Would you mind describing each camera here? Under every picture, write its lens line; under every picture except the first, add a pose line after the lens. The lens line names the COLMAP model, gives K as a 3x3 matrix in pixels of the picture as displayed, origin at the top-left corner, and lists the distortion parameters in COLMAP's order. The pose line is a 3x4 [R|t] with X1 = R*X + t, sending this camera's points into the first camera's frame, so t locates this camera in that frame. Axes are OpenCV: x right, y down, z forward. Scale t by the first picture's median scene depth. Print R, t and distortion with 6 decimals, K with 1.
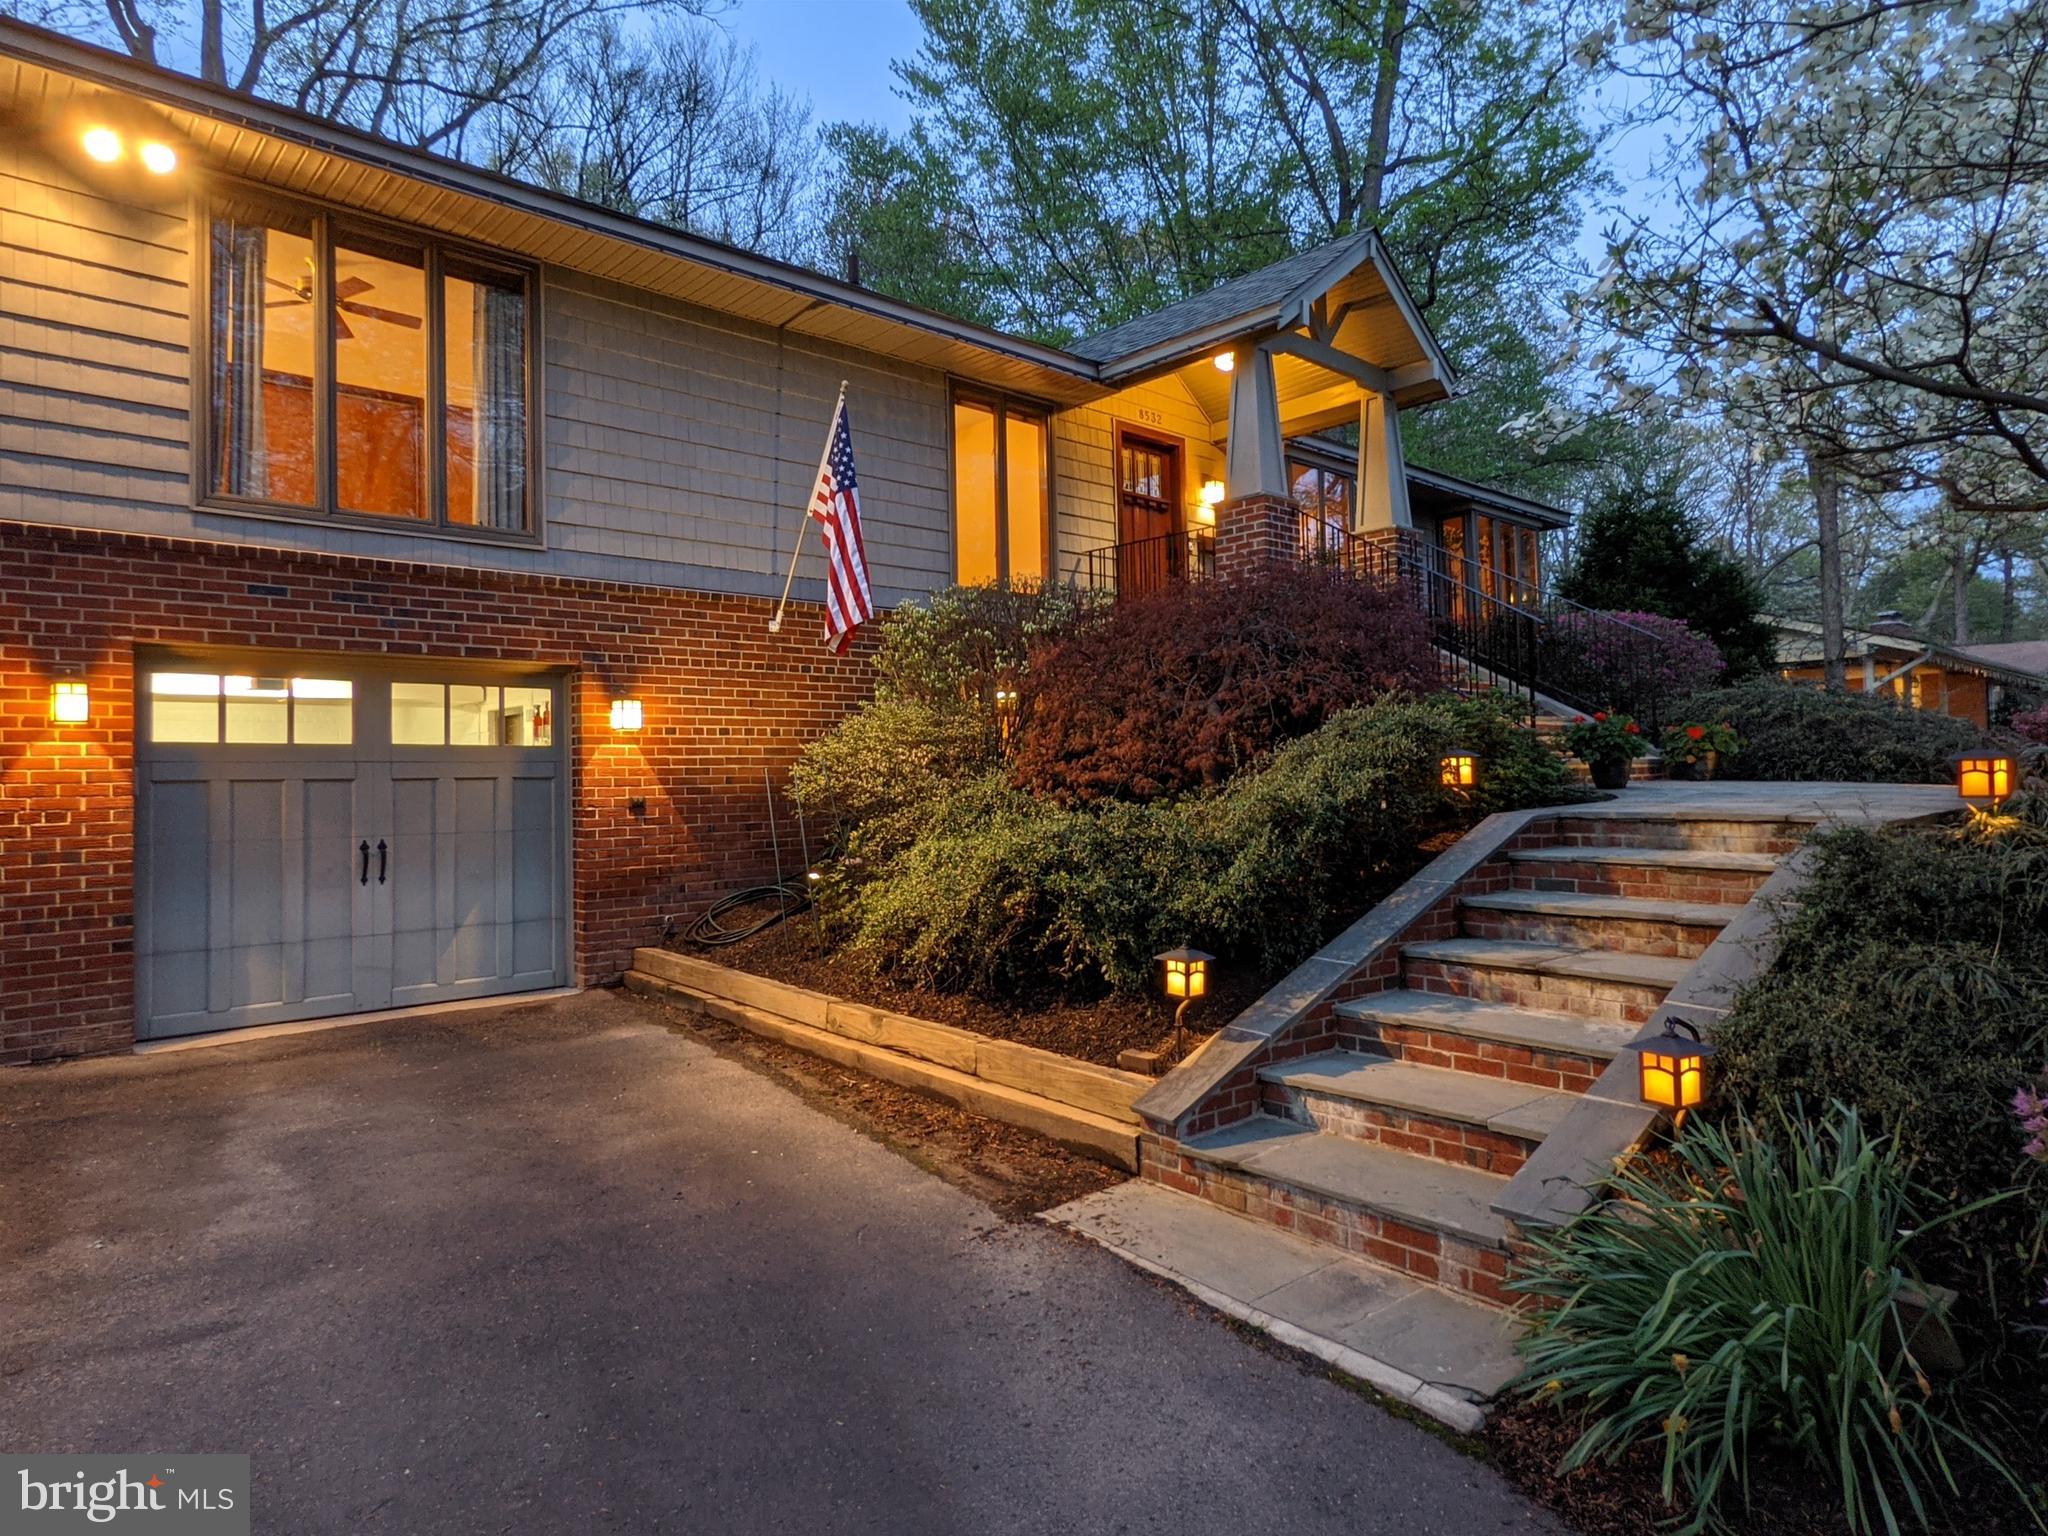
lens RADIAL K [[1177.2, 0, 1015.4], [0, 1177.2, 742.4], [0, 0, 1]] dist [-0.005968, -0.002446]
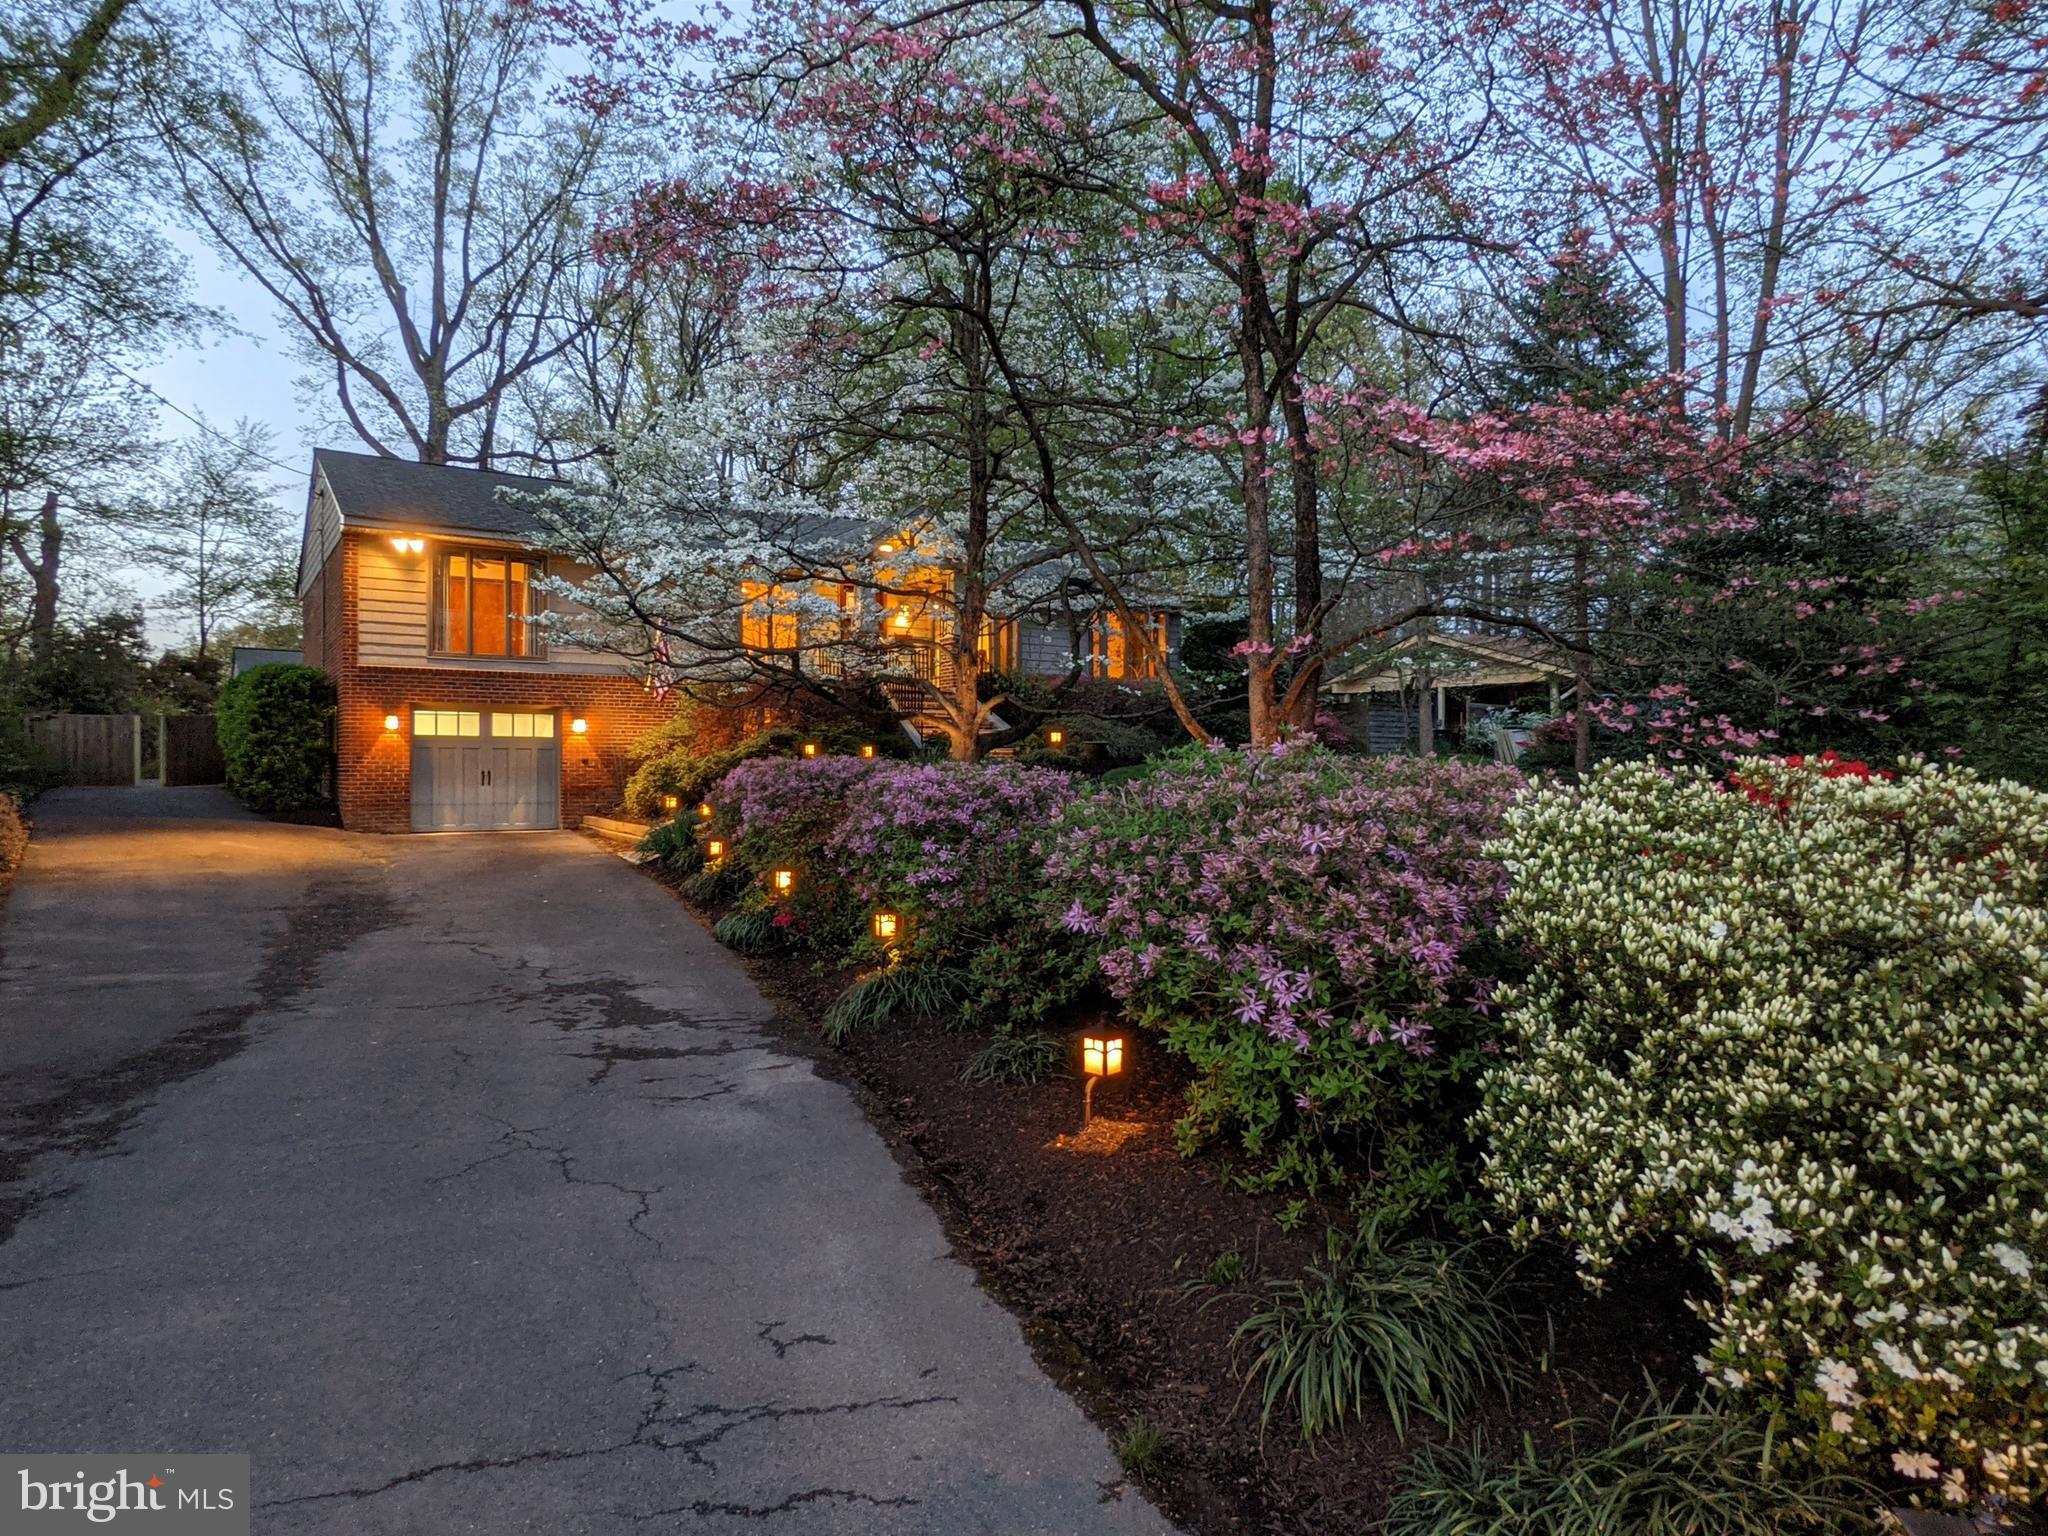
lens RADIAL K [[1258.7, 0, 1028.4], [0, 1258.7, 766.7], [0, 0, 1]] dist [-0.004620, -0.003060]
pose [[0.985828, 0.014643, -0.167117, 1.198759], [-0.010603, 0.999630, 0.025042, -0.013731], [0.167422, -0.022915, 0.985619, -1.696074]]
